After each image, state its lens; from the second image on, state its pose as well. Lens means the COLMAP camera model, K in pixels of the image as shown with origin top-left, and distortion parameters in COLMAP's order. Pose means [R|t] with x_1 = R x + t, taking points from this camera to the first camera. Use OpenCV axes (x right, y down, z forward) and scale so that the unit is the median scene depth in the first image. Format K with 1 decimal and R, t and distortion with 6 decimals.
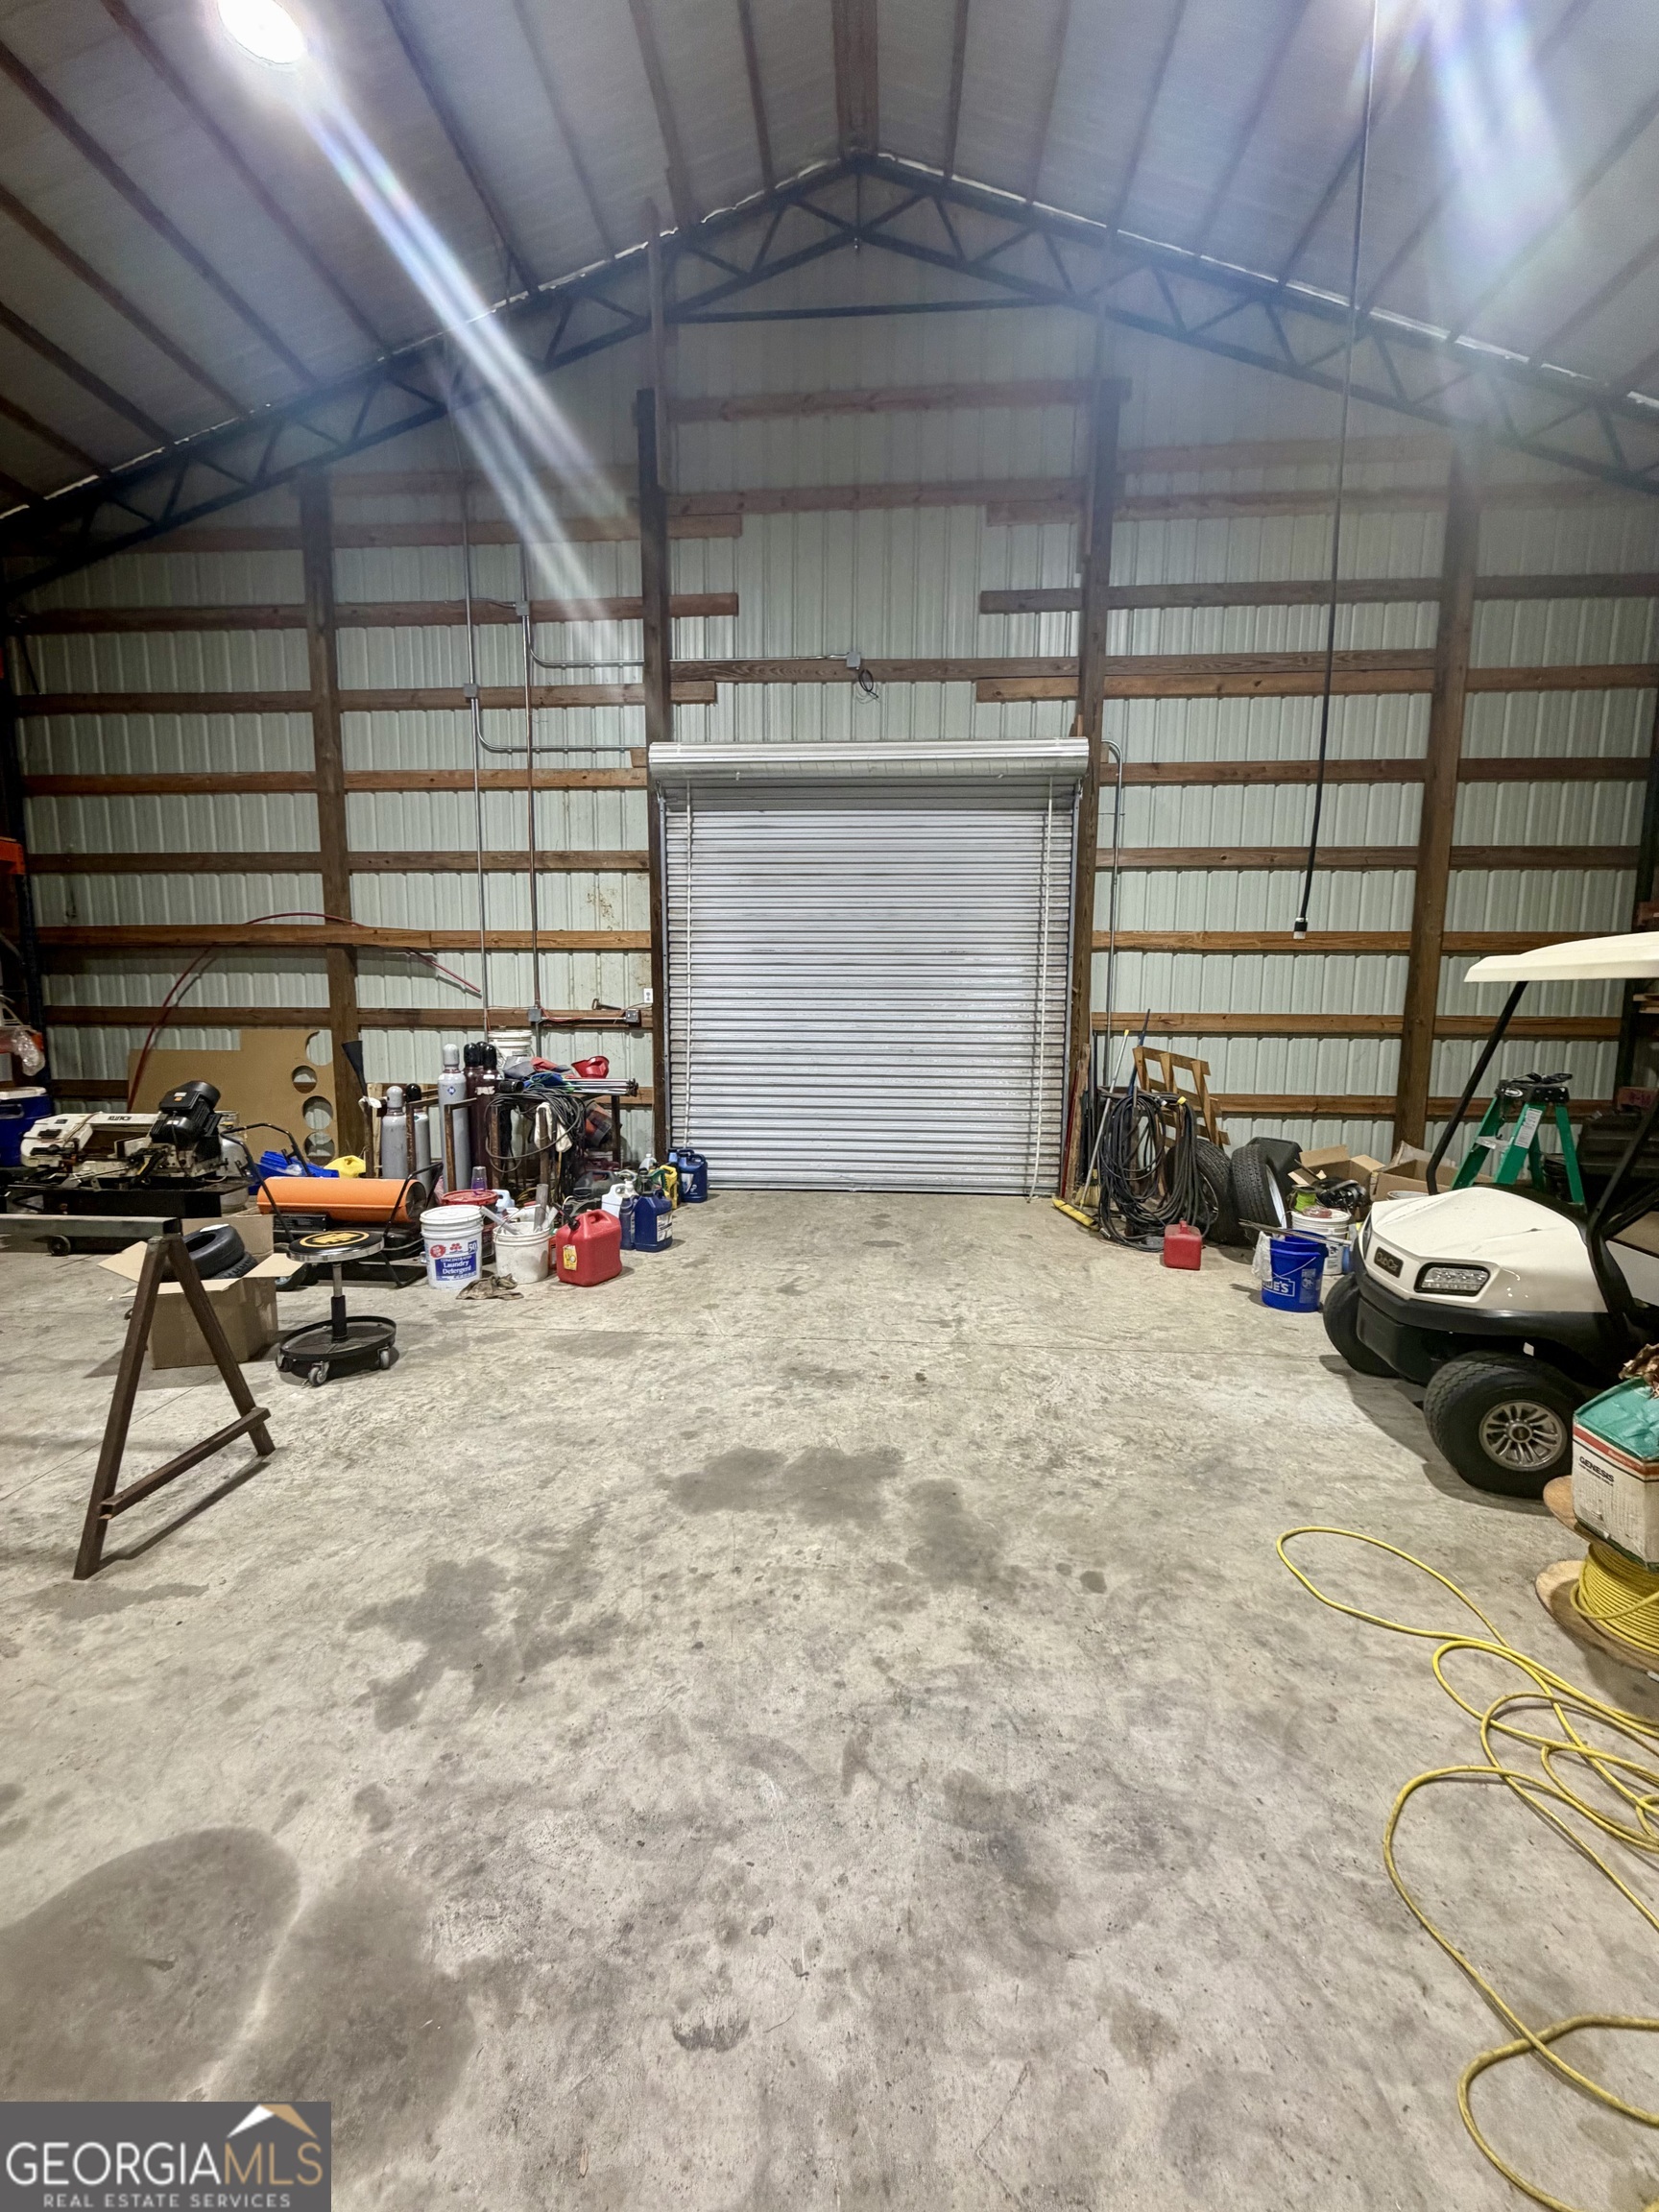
lens RADIAL K [[880.2, 0, 829.6], [0, 880.2, 1102.2], [0, 0, 1]] dist [-0.000741, -0.000273]
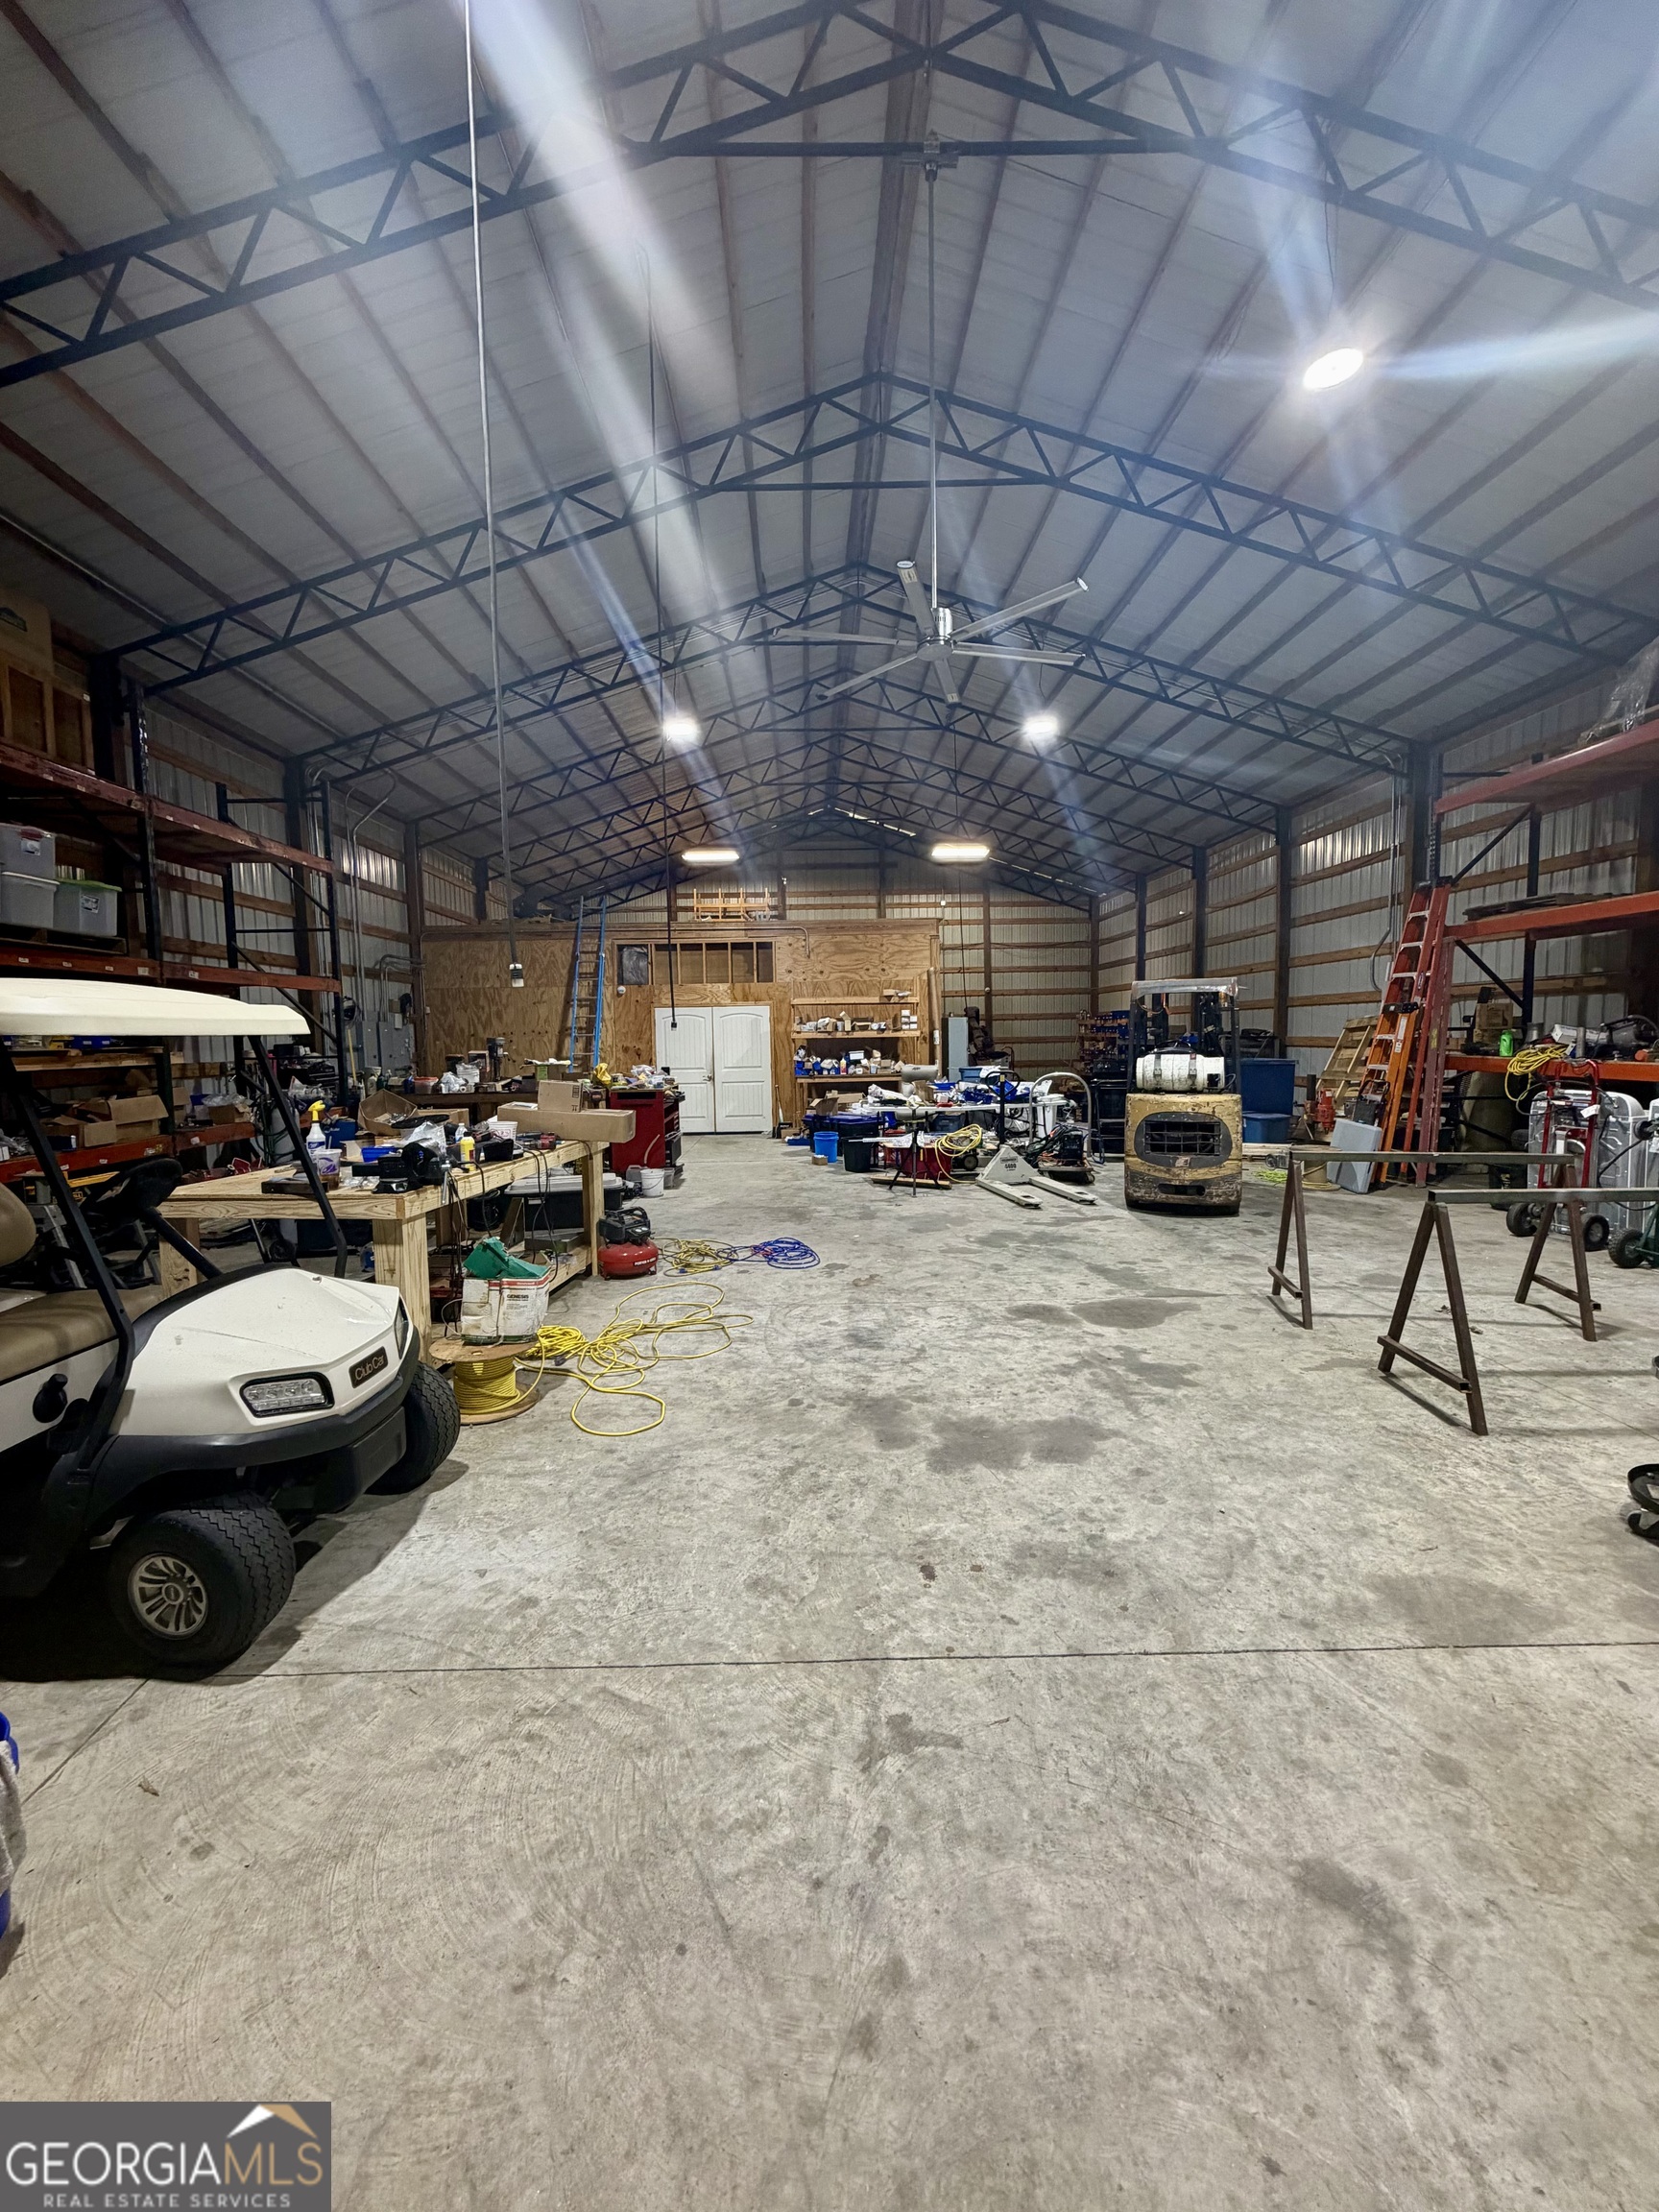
lens RADIAL K [[880.2, 0, 825.9], [0, 880.2, 1106.8], [0, 0, 1]] dist [-0.000741, -0.000273]
pose [[-0.996796, 0.021261, -0.077104, 0.227794], [0.005352, 0.979592, 0.200925, -0.198409], [0.079802, 0.199868, -0.976568, 1.580494]]
